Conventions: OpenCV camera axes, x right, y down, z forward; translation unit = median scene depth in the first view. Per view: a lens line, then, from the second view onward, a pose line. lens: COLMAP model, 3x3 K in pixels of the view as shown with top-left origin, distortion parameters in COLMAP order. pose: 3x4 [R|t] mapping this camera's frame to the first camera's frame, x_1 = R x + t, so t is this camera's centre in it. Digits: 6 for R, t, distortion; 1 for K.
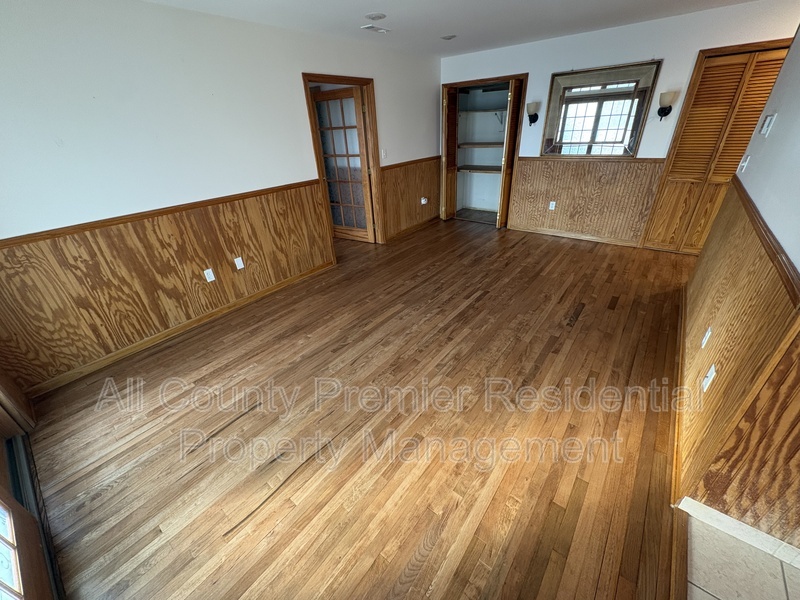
lens RADIAL K [[319.2, 0, 399.2], [0, 319.2, 300.4], [0, 0, 1]] dist [0.001337, 0.000069]
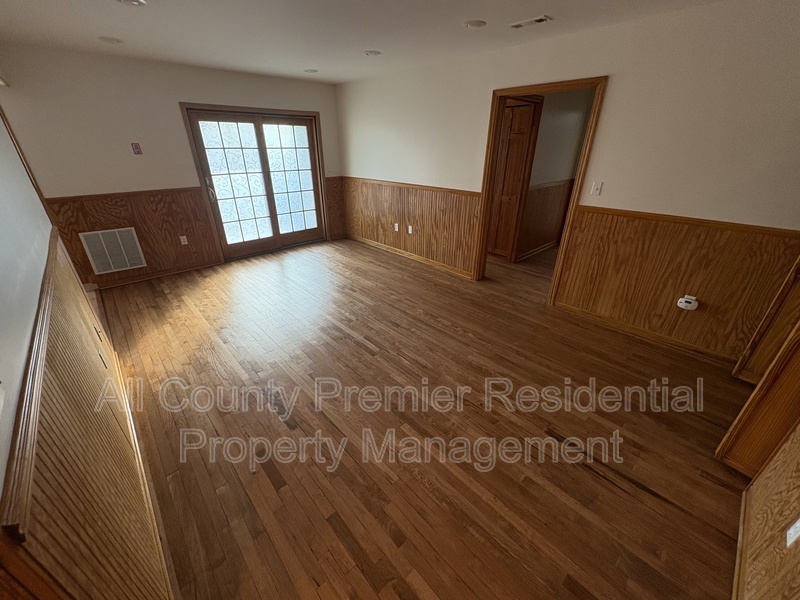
lens RADIAL K [[319.2, 0, 399.2], [0, 319.2, 300.4], [0, 0, 1]] dist [0.001337, 0.000069]
pose [[-0.150029, 0.484583, -0.861783, 0.910686], [-0.471564, 0.731040, 0.493161, -0.564337], [0.868976, 0.480374, 0.118835, 0.909745]]
